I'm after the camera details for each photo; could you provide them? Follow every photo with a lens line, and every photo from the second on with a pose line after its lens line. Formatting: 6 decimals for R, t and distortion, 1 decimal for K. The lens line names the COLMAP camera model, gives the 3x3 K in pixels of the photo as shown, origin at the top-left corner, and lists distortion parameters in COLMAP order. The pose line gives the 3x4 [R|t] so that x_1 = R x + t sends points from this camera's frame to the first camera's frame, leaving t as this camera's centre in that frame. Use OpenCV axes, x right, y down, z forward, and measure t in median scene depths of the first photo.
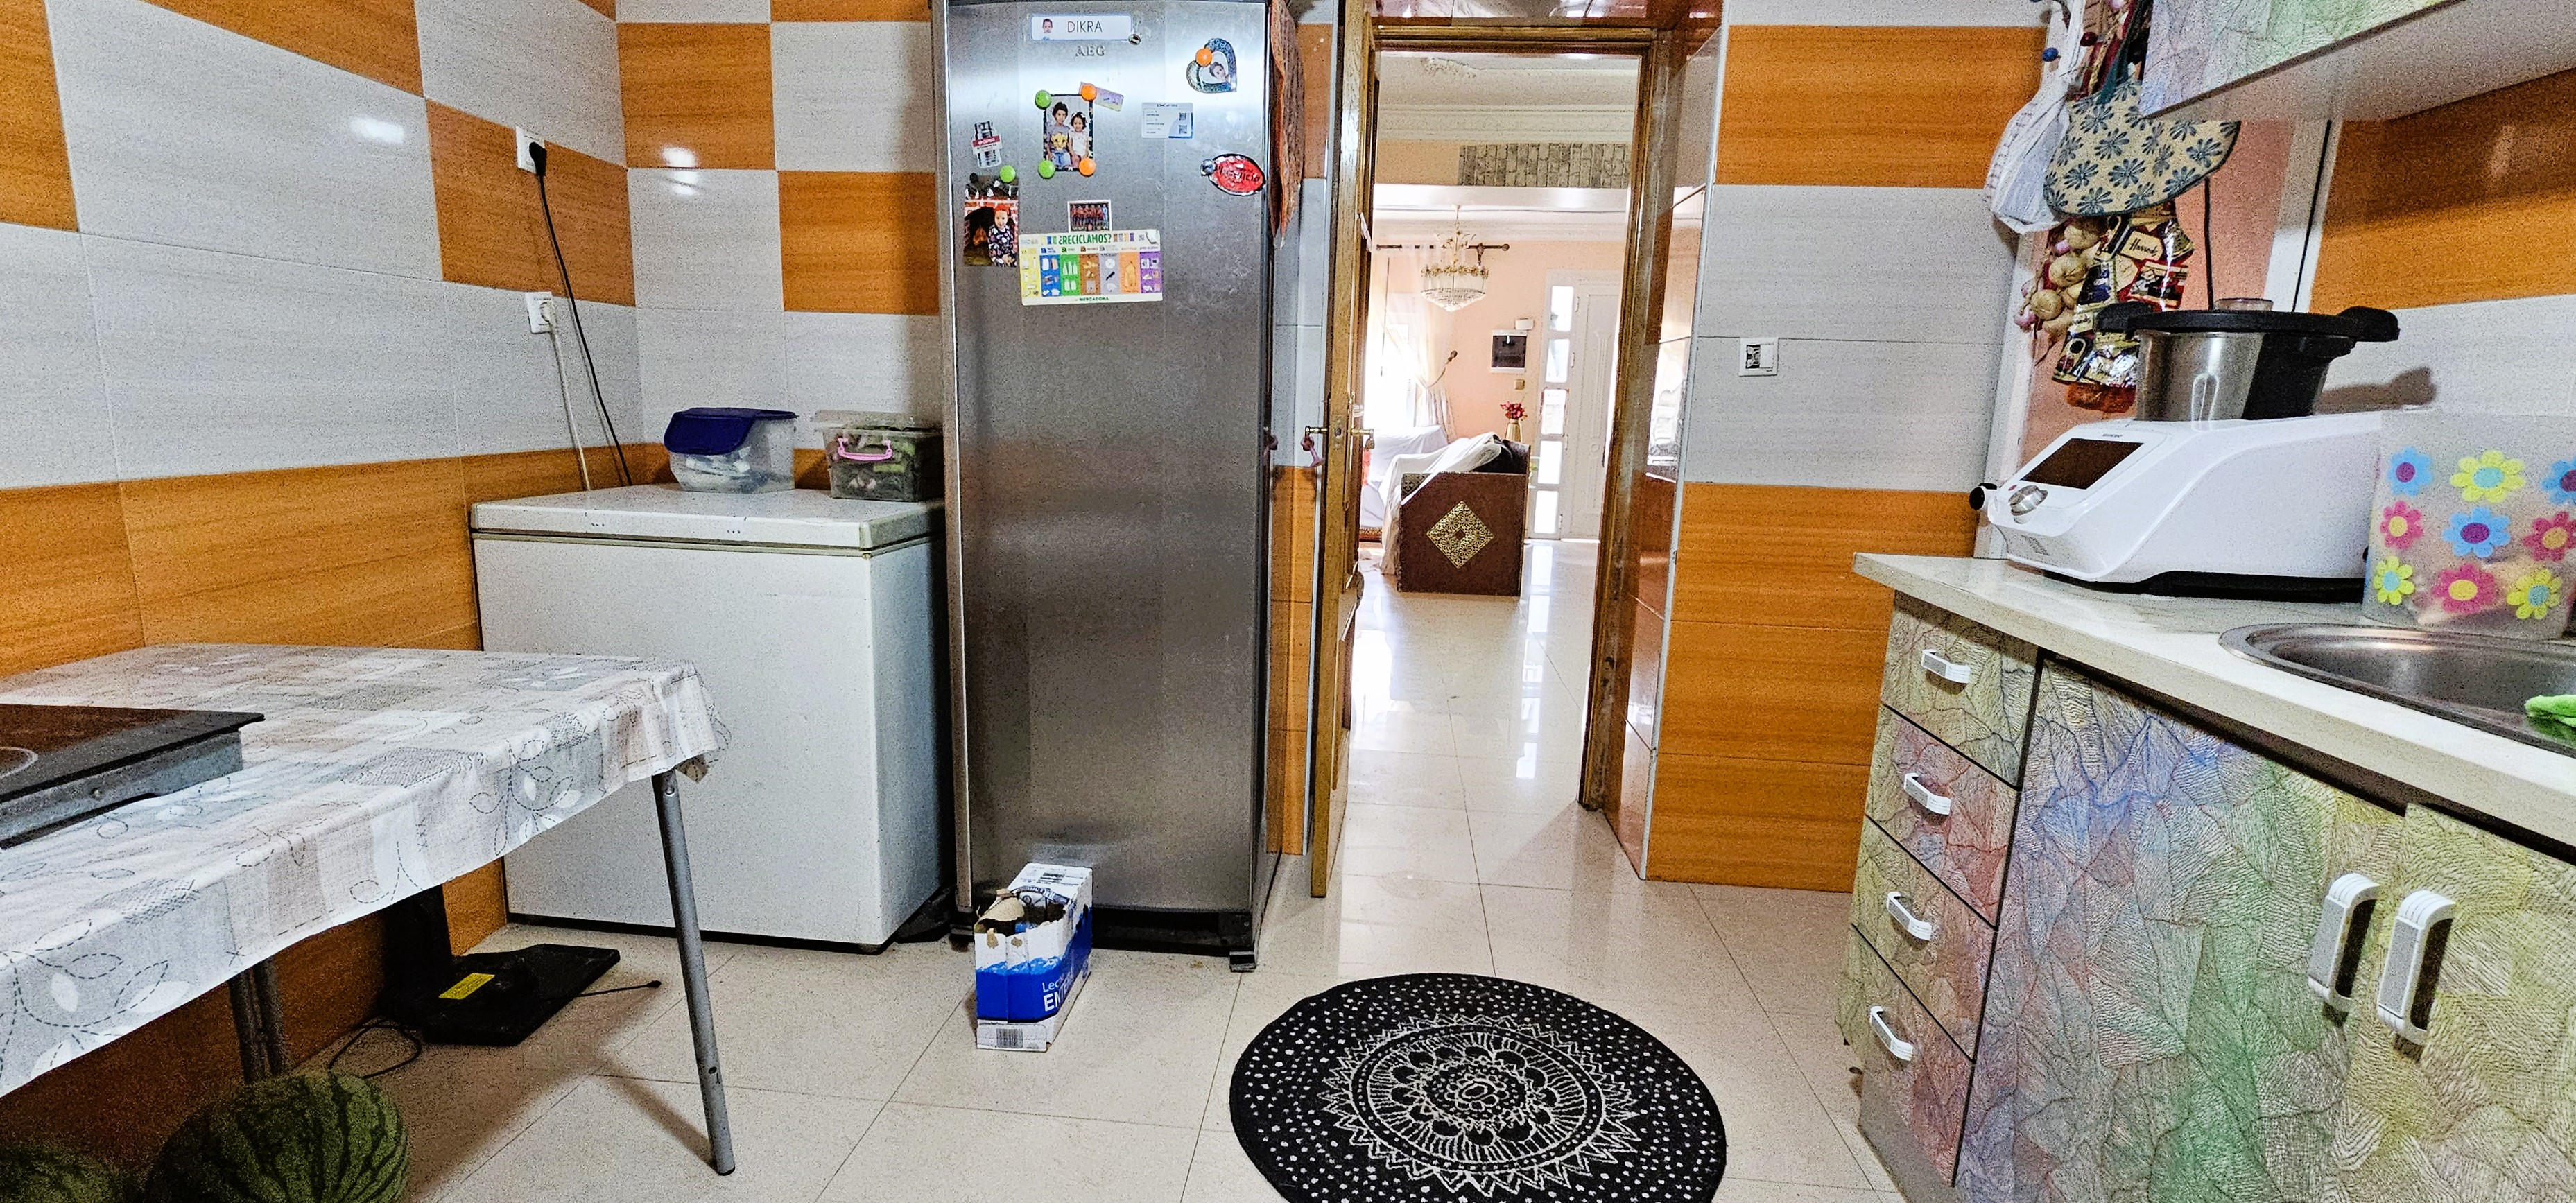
lens RADIAL K [[1132.0, 0, 1285.9], [0, 1132.0, 607.8], [0, 0, 1]] dist [0.001028, -0.000280]
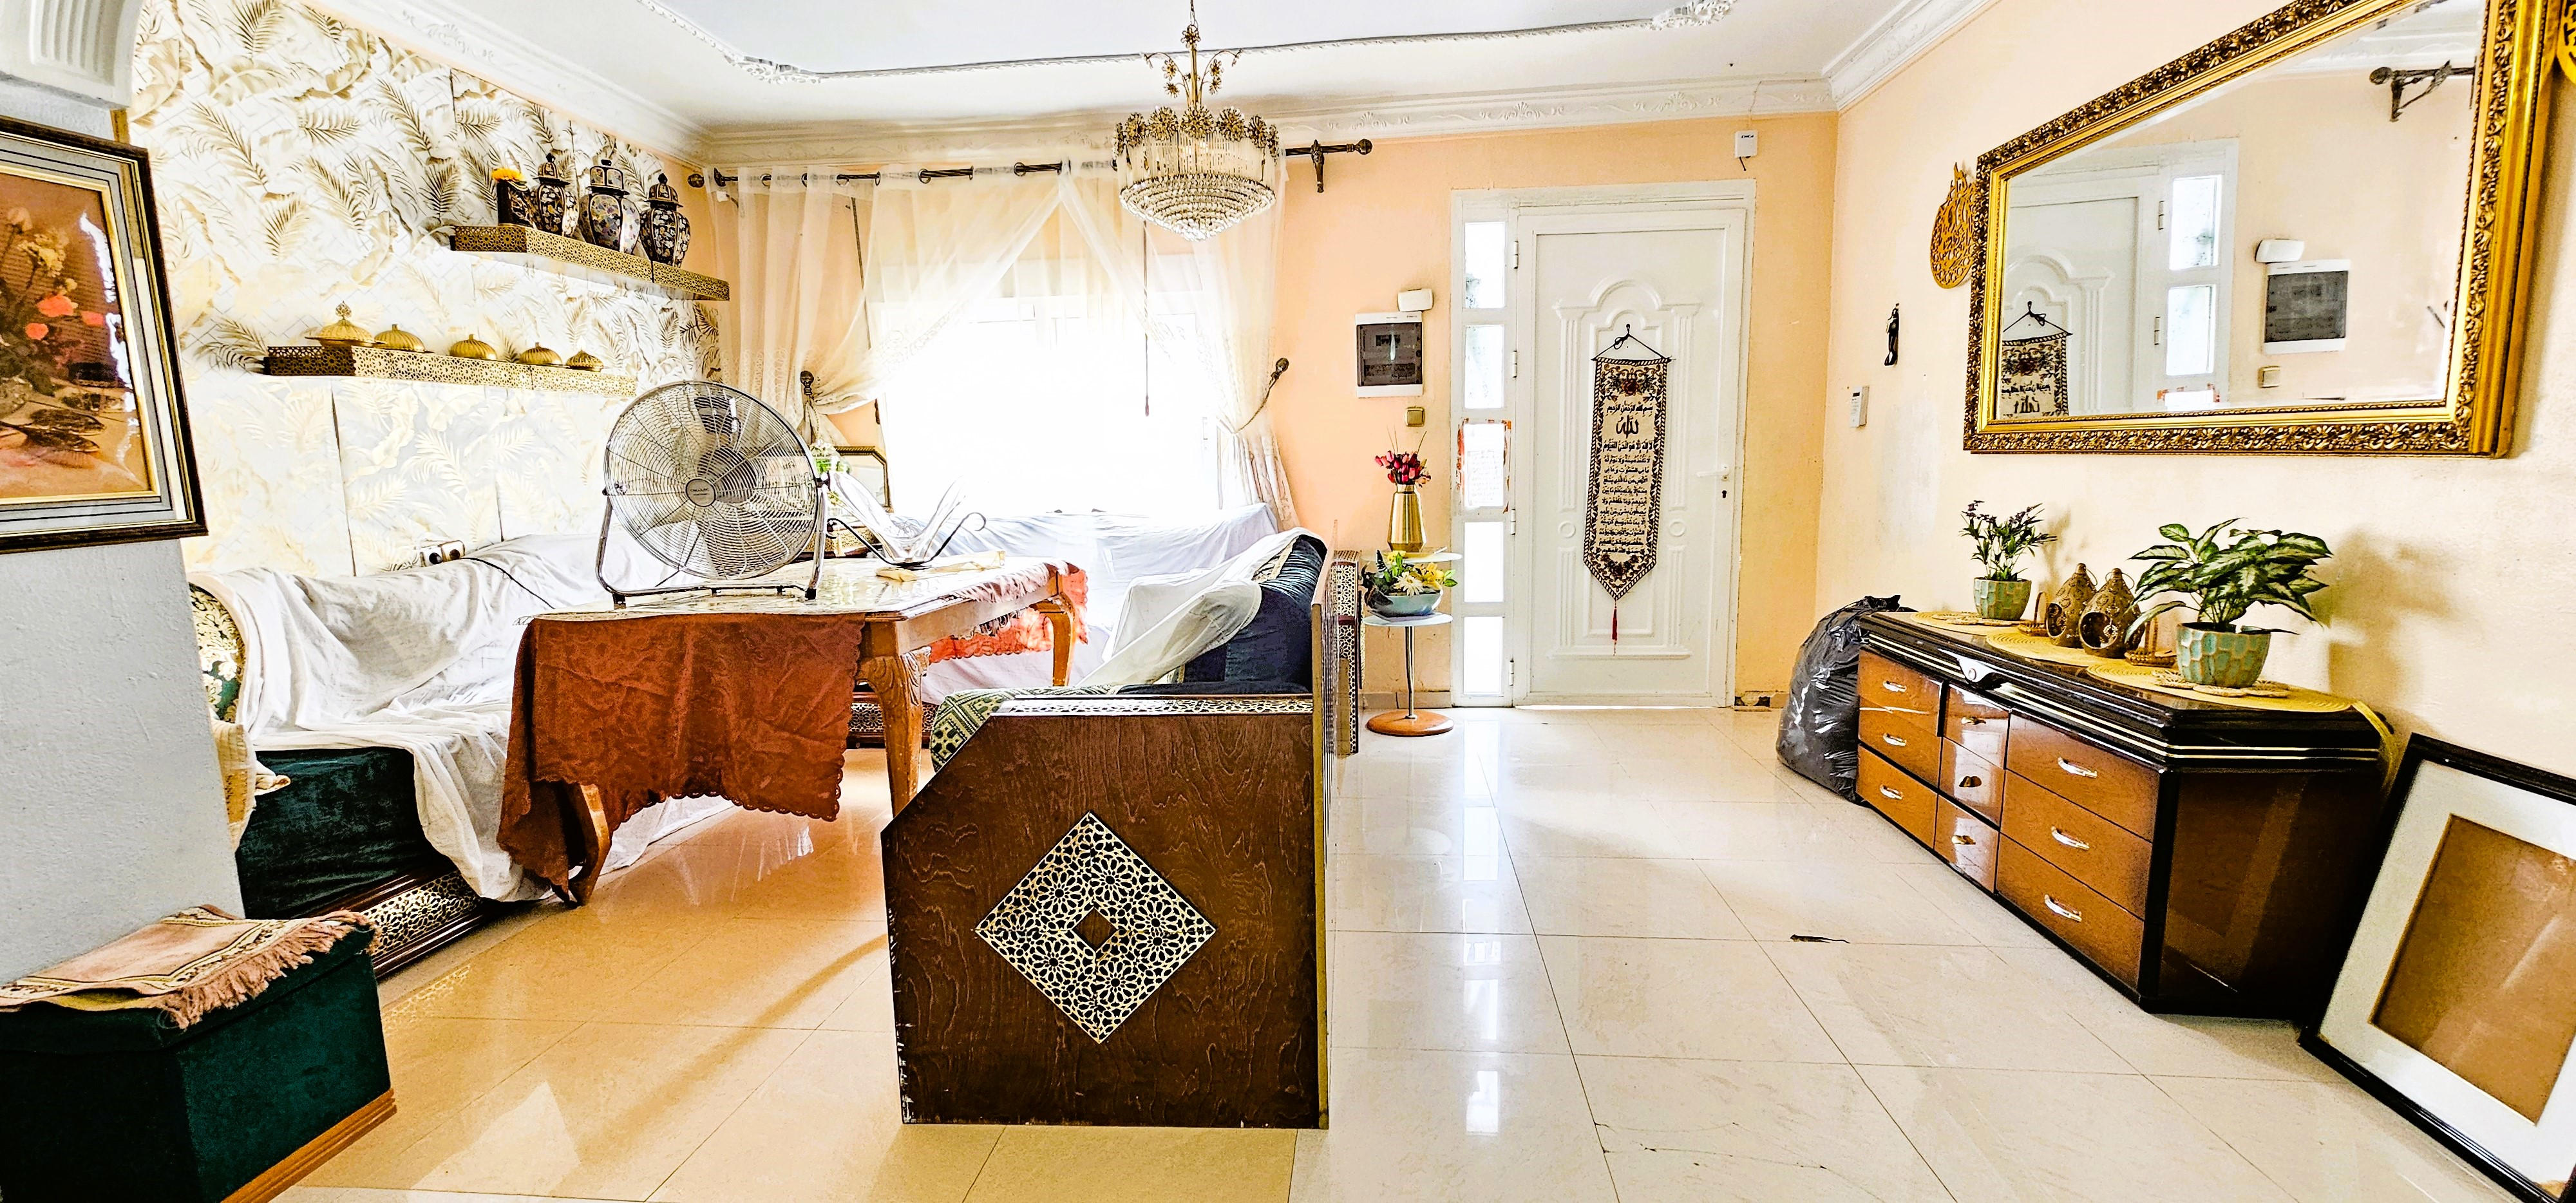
lens RADIAL K [[1044.2, 0, 1285.4], [0, 1044.2, 608.4], [0, 0, 1]] dist [-0.002294, -0.000663]
pose [[0.998549, -0.052365, -0.012537, 0.149952], [0.051845, 0.997902, -0.038772, -0.094963], [0.014541, 0.038065, 0.999169, 0.528748]]
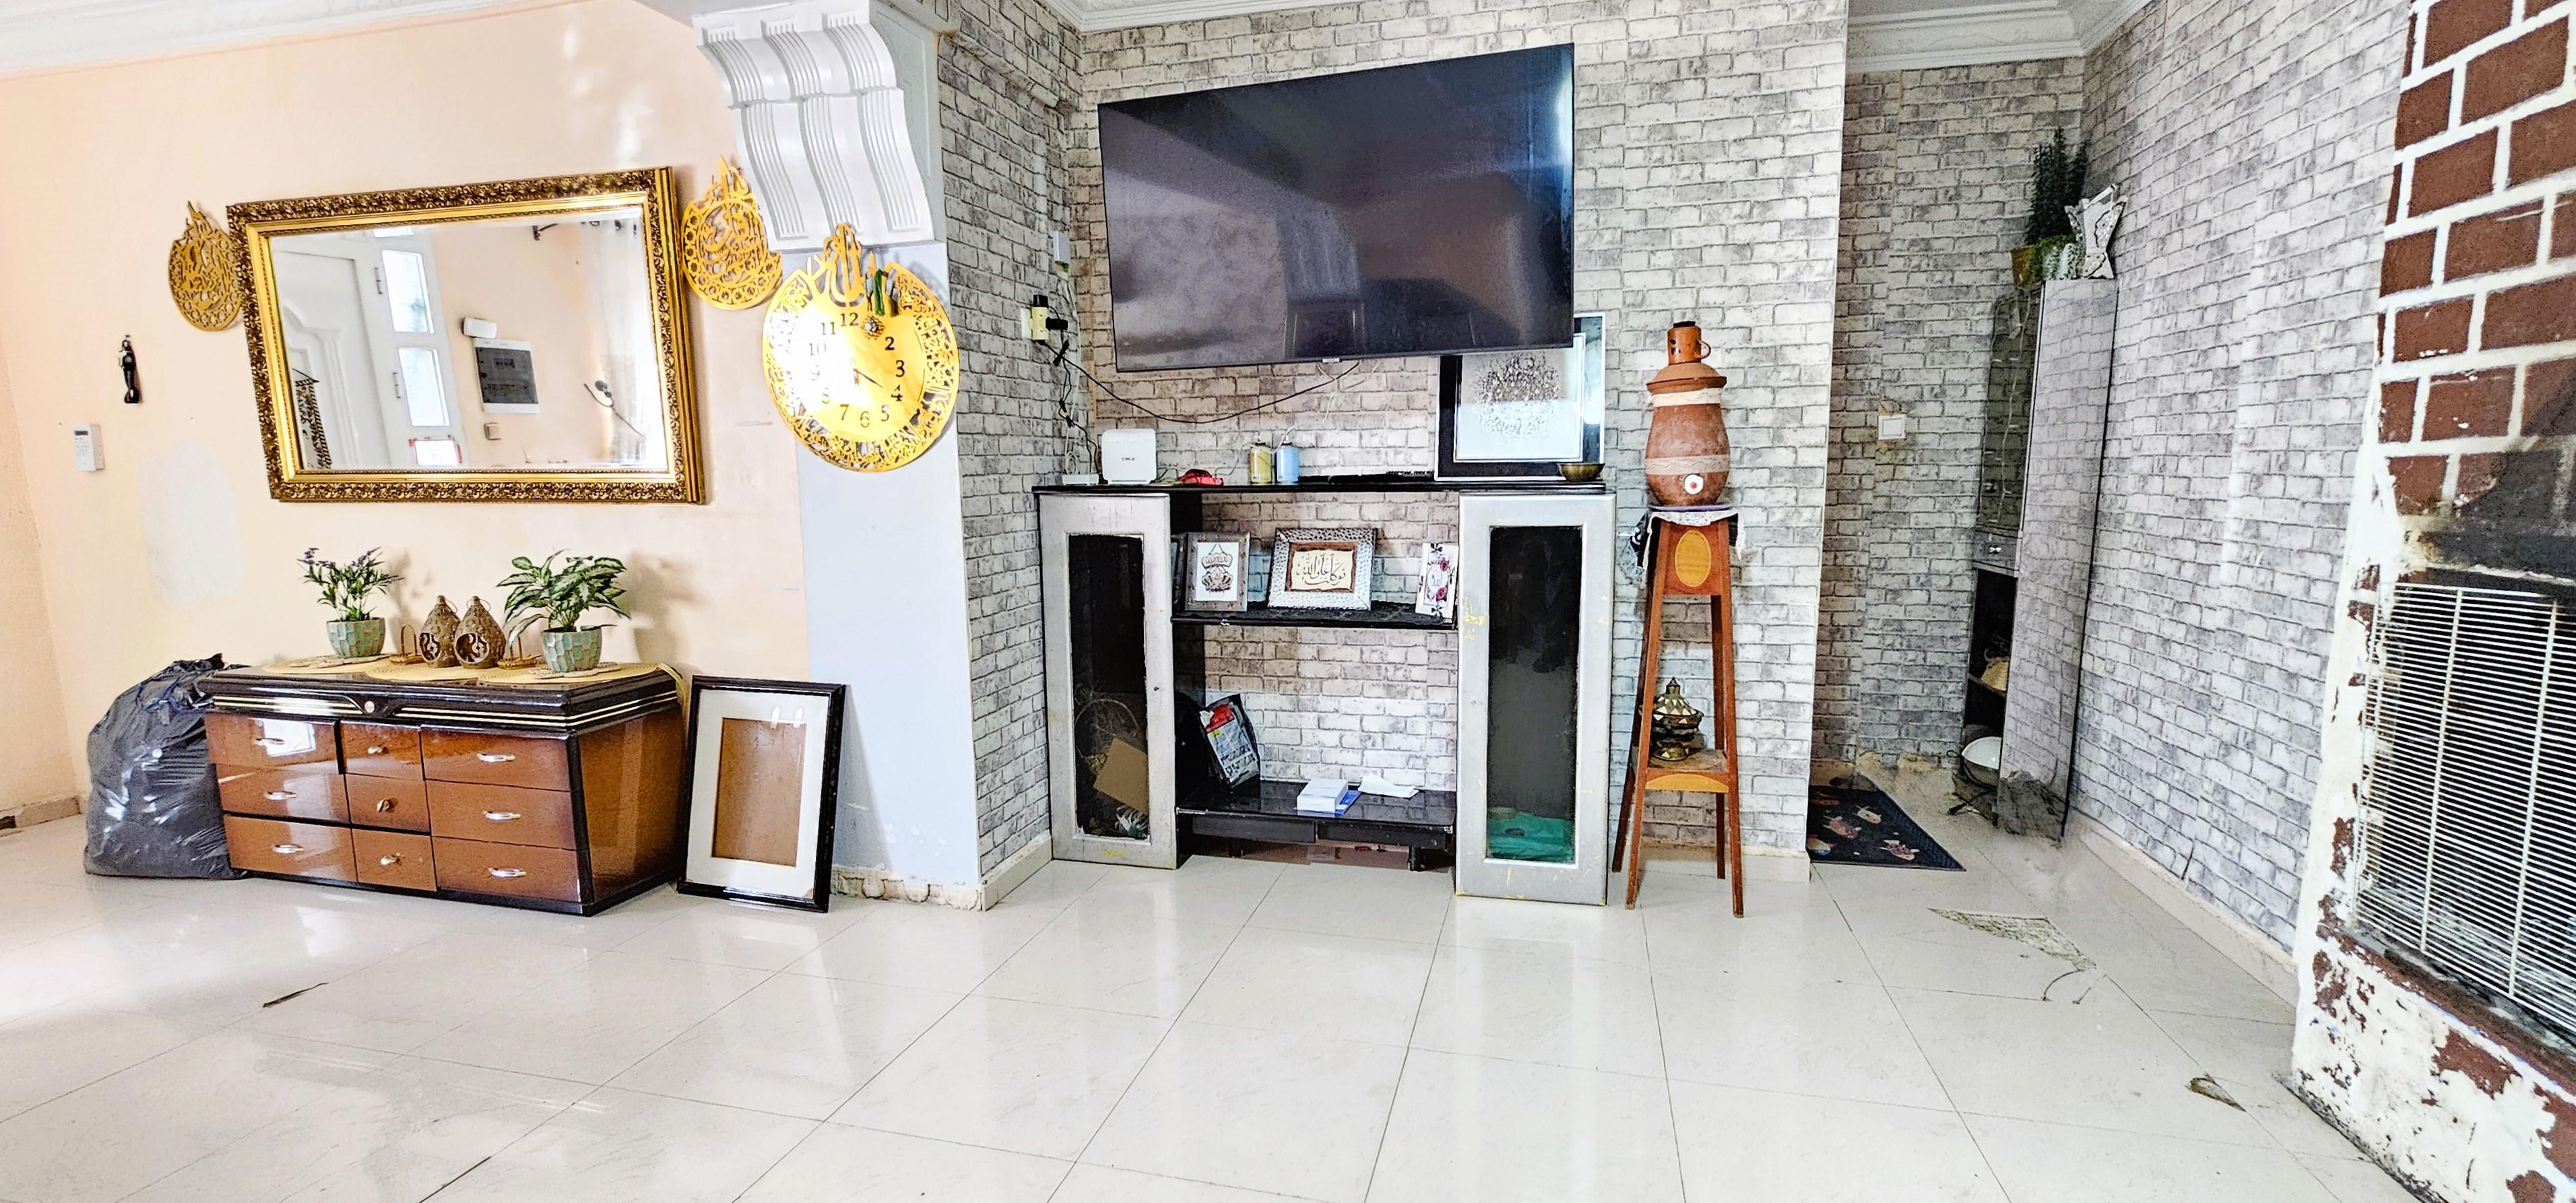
lens RADIAL K [[1113.3, 0, 1279.6], [0, 1113.3, 608.8], [0, 0, 1]] dist [0.003222, 0.000804]
pose [[0.165449, -0.165652, 0.972207, 0.063865], [0.195239, 0.971784, 0.132354, -0.097549], [-0.966700, 0.167914, 0.193123, 0.488872]]
